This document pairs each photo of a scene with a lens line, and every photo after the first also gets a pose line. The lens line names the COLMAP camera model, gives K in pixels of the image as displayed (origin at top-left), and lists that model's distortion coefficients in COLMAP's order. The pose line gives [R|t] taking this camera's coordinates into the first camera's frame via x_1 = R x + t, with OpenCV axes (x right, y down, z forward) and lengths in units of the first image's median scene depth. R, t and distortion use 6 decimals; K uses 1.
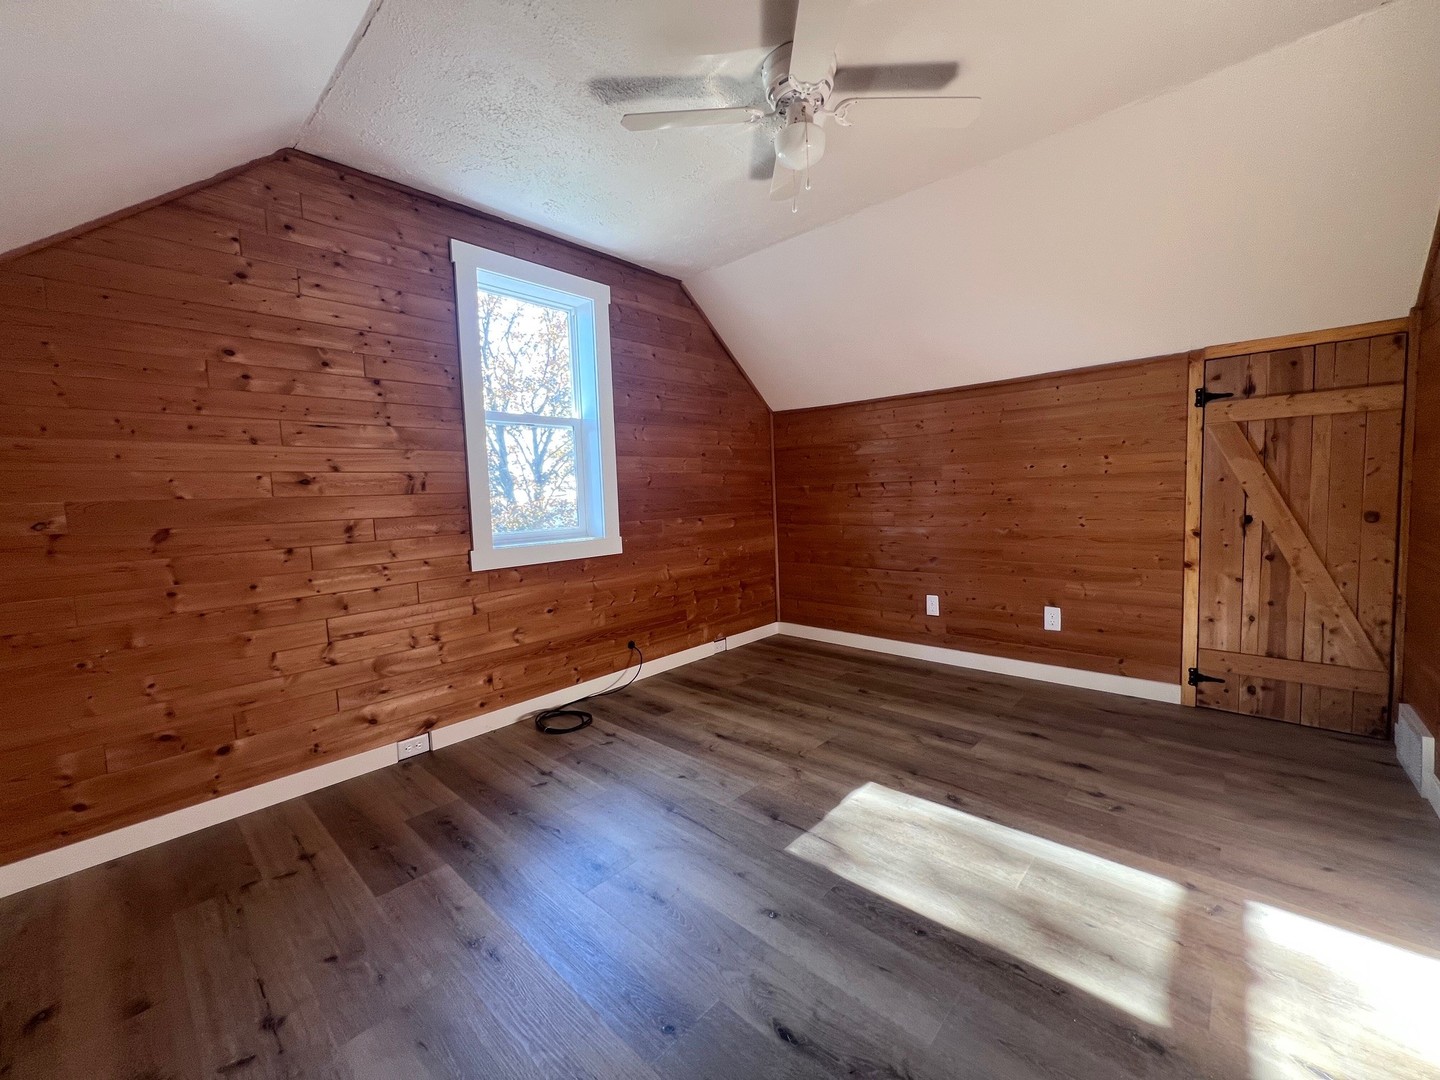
lens RADIAL K [[573.8, 0, 720.9], [0, 573.8, 539.9], [0, 0, 1]] dist [-0.001733, 0.000260]
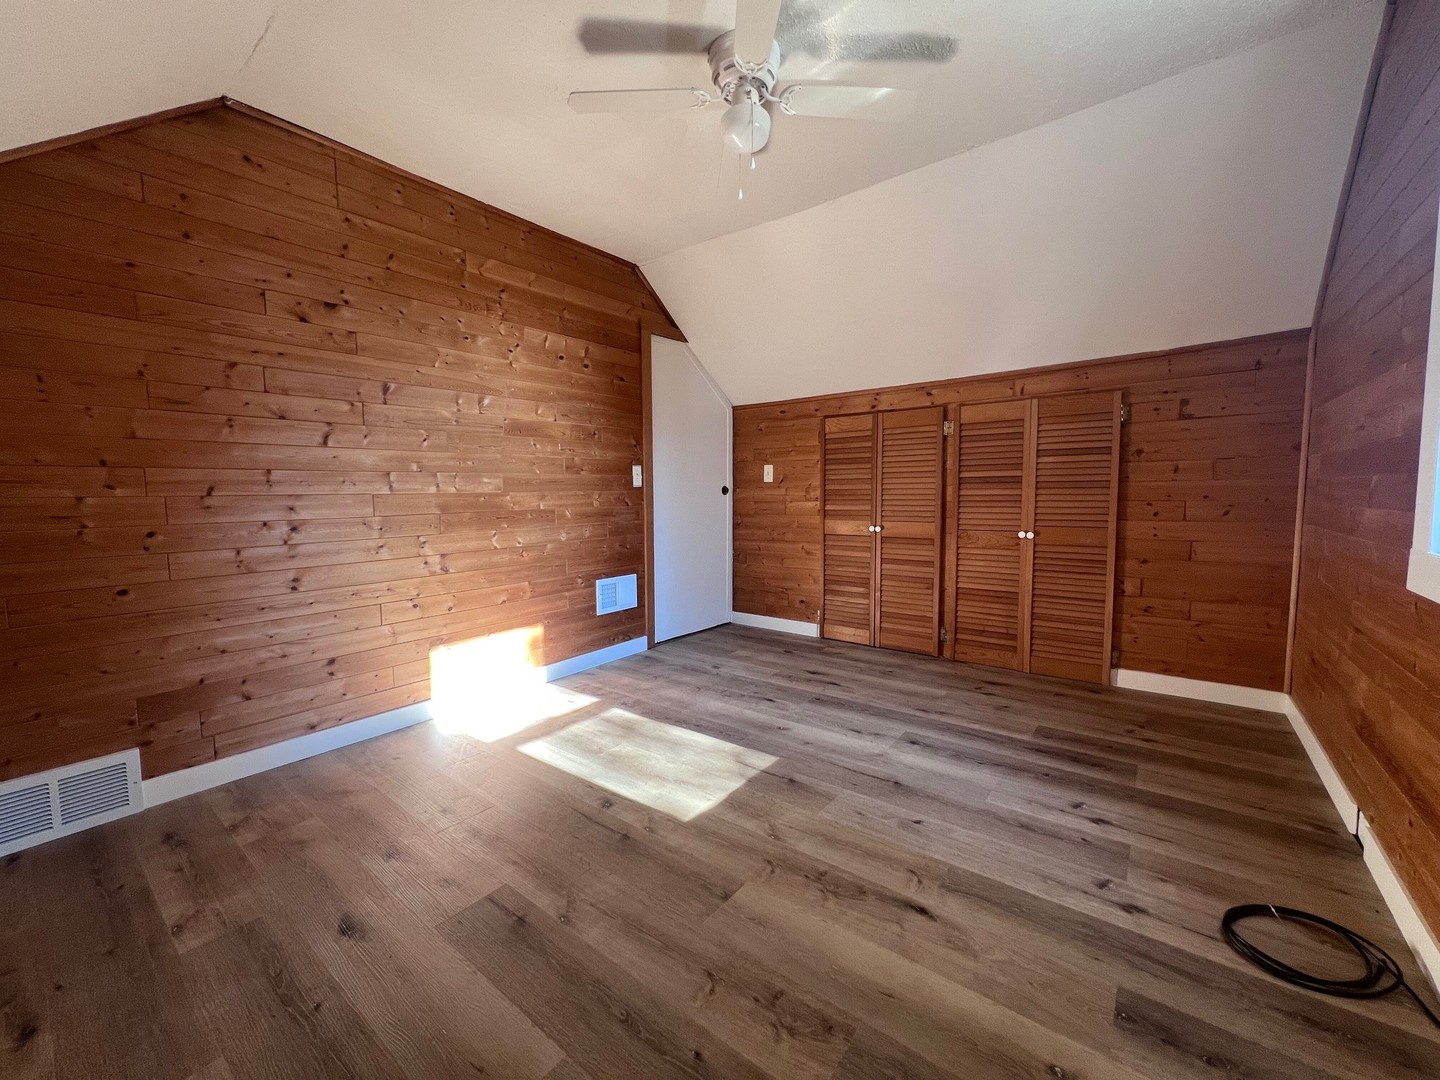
lens RADIAL K [[573.8, 0, 723.4], [0, 573.8, 540.7], [0, 0, 1]] dist [-0.001733, 0.000260]
pose [[-0.995595, 0.055073, -0.075882, 0.258308], [0.041955, 0.985442, 0.164751, -0.121074], [0.083851, 0.160842, -0.983412, 1.840576]]
